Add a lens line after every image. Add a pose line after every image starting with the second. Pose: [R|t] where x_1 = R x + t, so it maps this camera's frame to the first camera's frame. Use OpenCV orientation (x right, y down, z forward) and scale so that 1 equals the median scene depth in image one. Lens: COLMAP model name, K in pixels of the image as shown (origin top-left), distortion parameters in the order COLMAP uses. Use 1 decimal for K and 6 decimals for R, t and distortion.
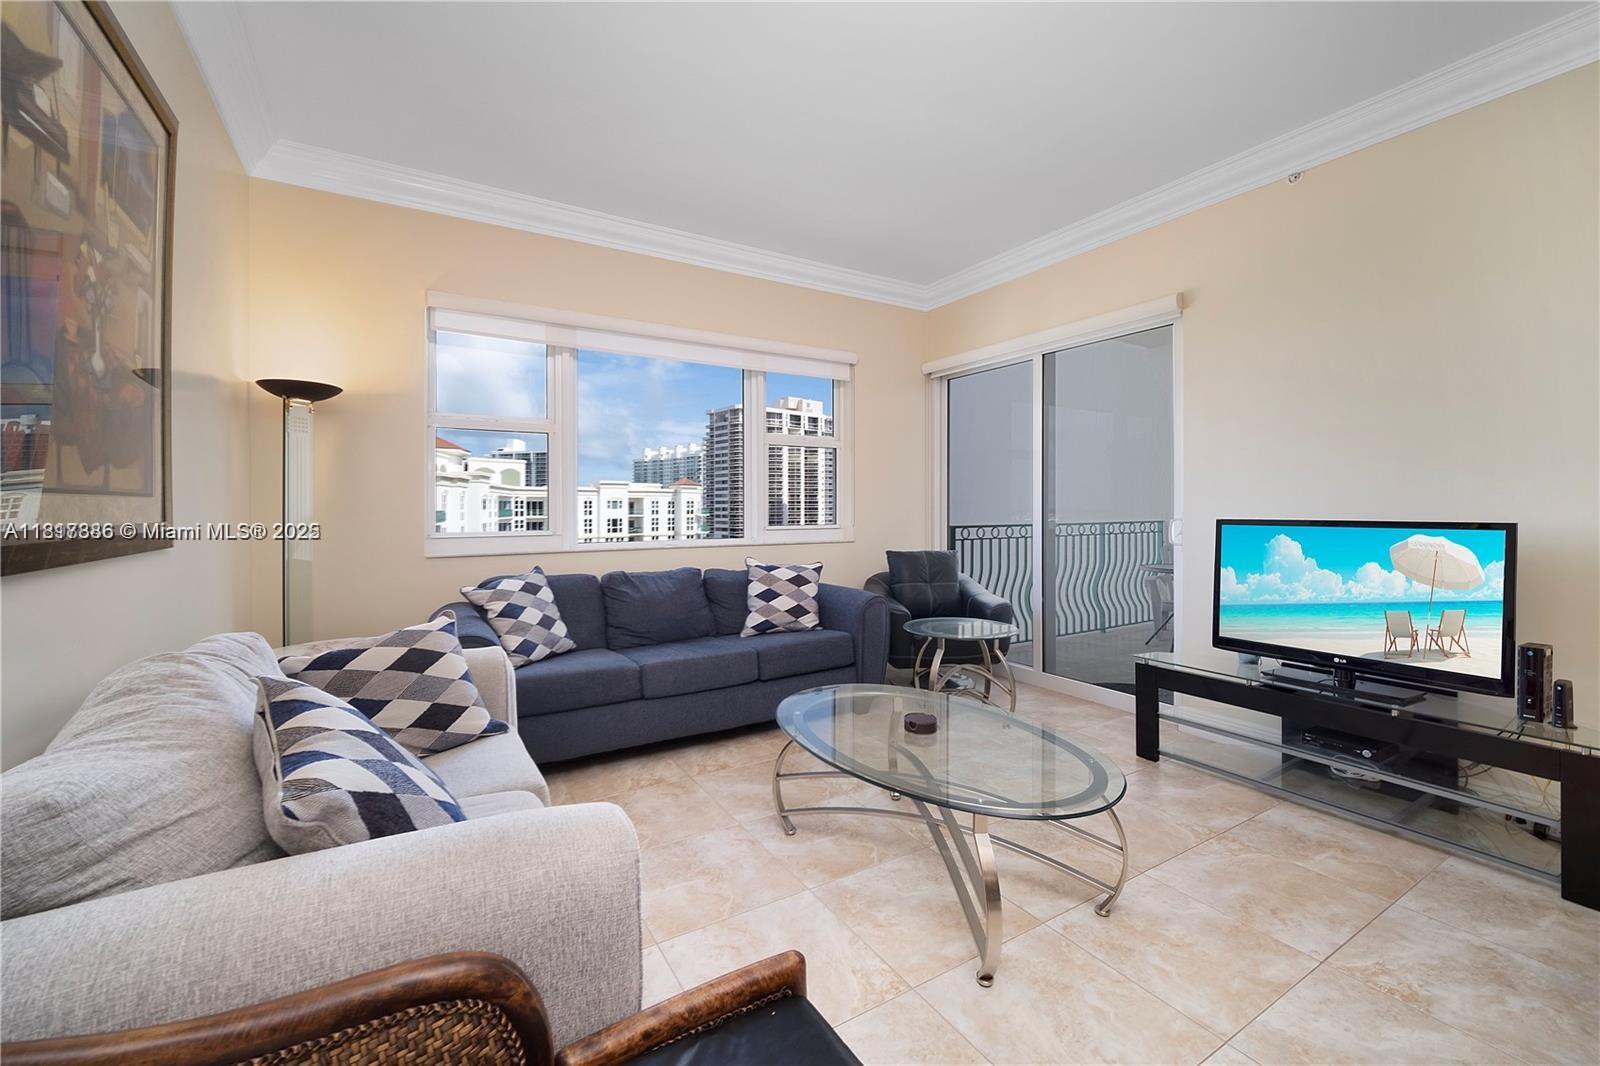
lens RADIAL K [[653.8, 0, 793.6], [0, 653.8, 501.2], [0, 0, 1]] dist [0.000817, -0.000294]
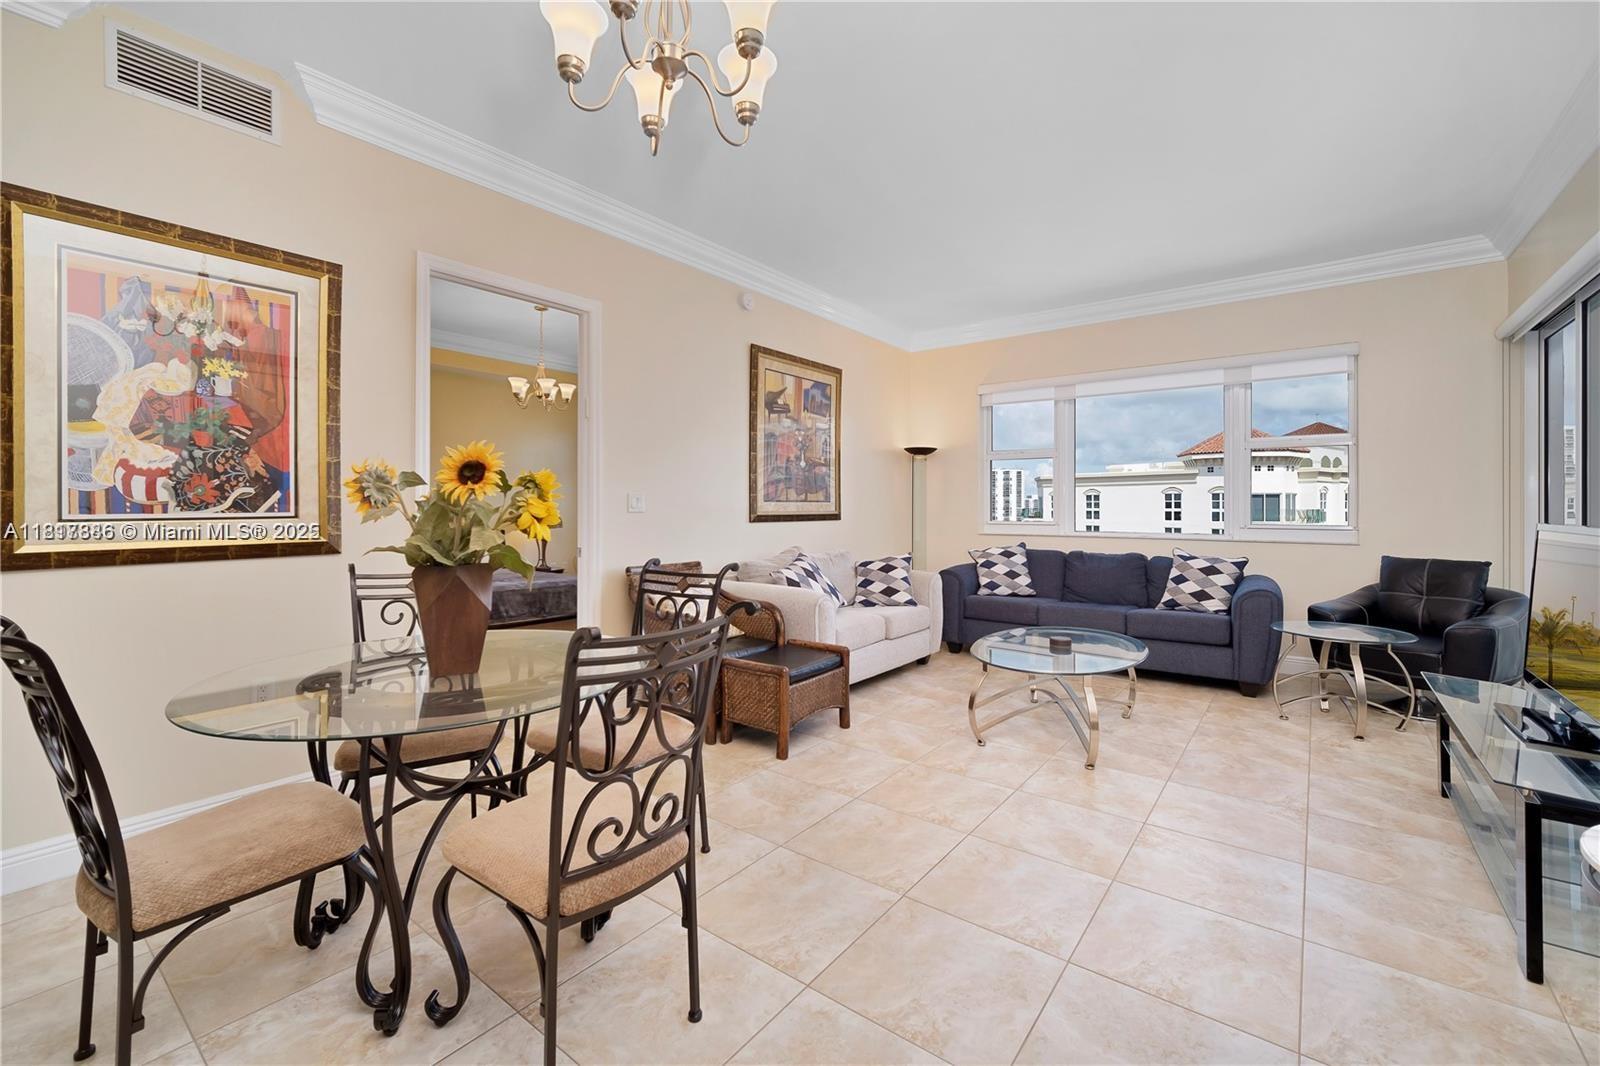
lens RADIAL K [[653.8, 0, 802.1], [0, 653.8, 500.6], [0, 0, 1]] dist [0.000817, -0.000294]
pose [[0.364924, -0.003723, -0.931030, 0.843936], [0.005045, 0.999985, -0.002021, -0.004354], [0.931023, -0.003959, 0.364938, -0.102136]]
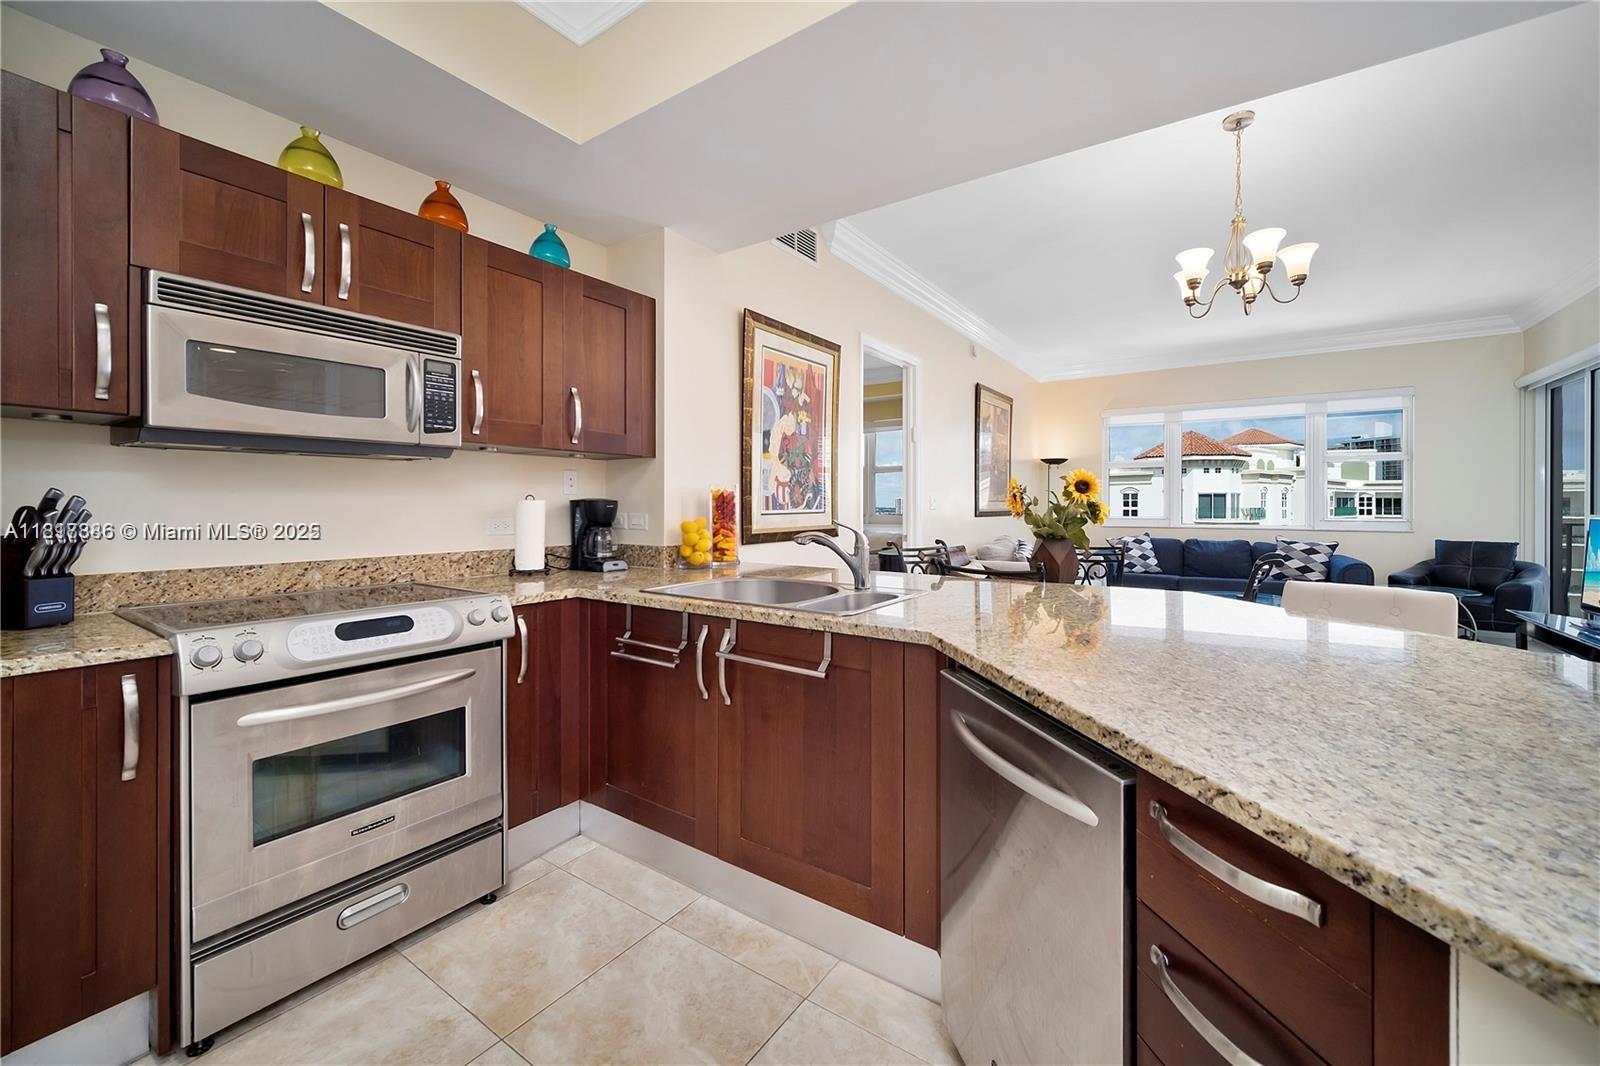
lens RADIAL K [[653.8, 0, 796.4], [0, 653.8, 511.5], [0, 0, 1]] dist [0.000817, -0.000294]
pose [[0.423565, 0.012206, -0.905783, 0.943545], [0.005844, 0.999852, 0.016207, -0.009707], [0.905847, -0.012158, 0.423431, -0.834951]]
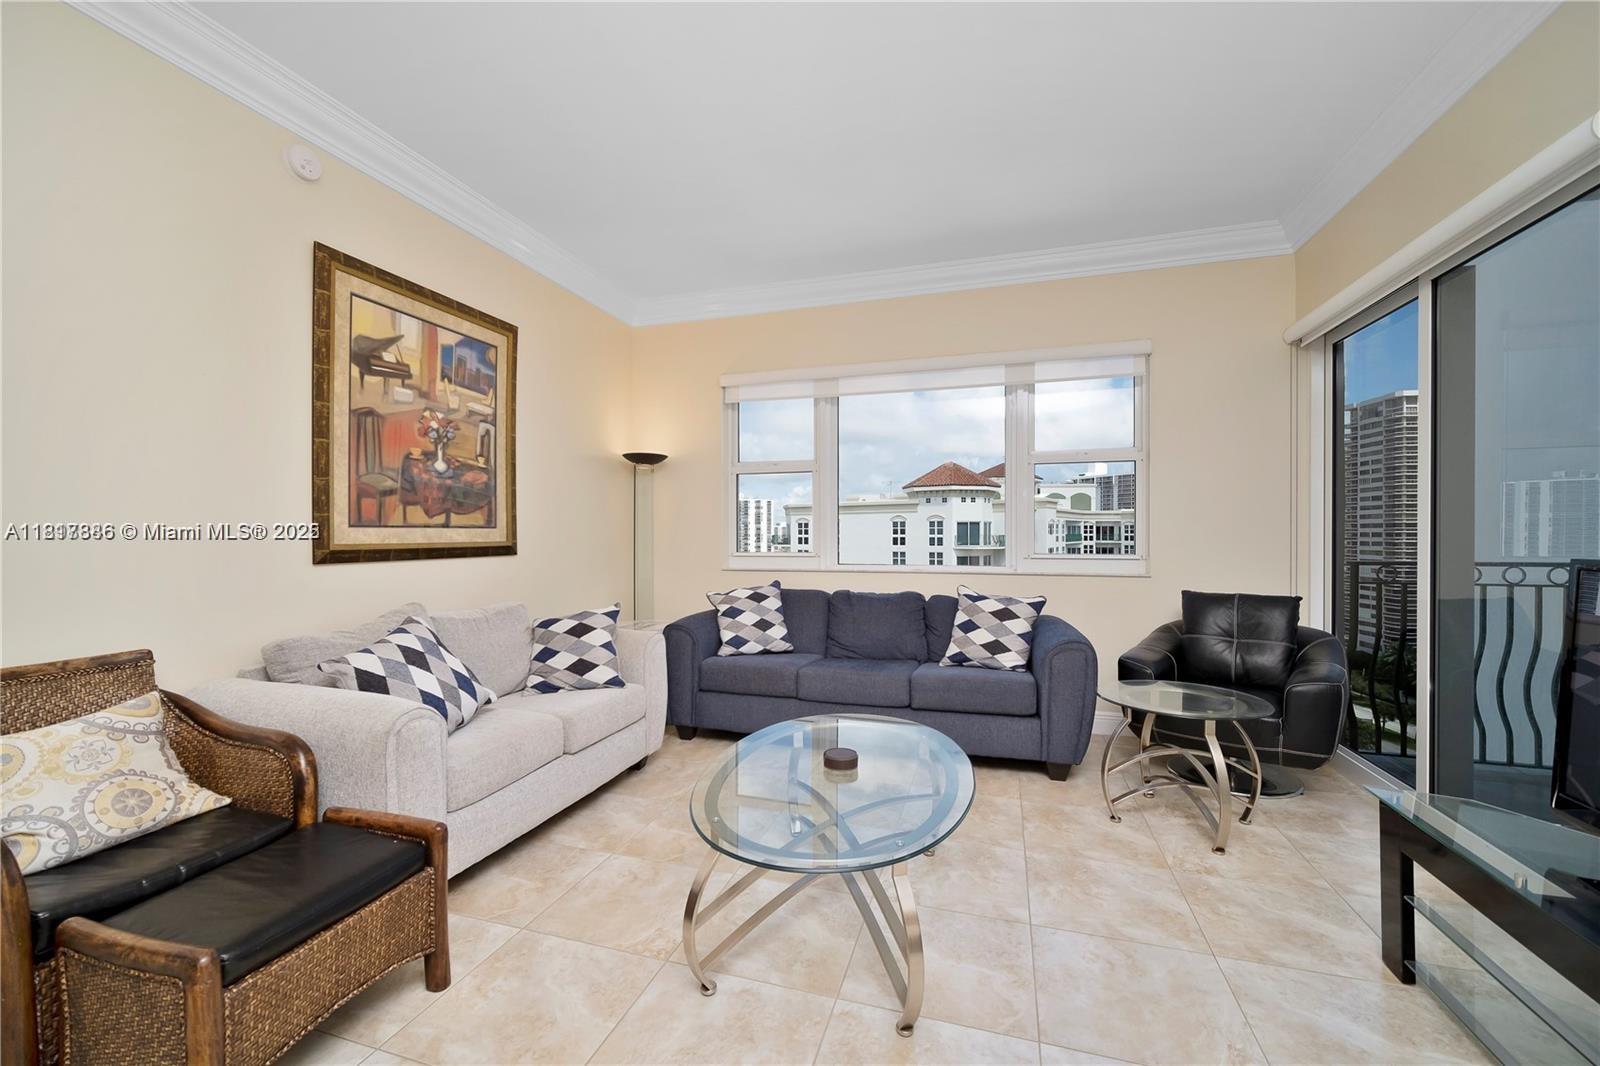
lens RADIAL K [[653.8, 0, 786.3], [0, 653.8, 533.6], [0, 0, 1]] dist [0.000817, -0.000294]
pose [[0.659448, 0.002246, -0.751746, 0.502167], [0.006509, 0.999941, 0.008697, -0.001013], [0.751722, -0.010628, 0.659395, 0.175699]]
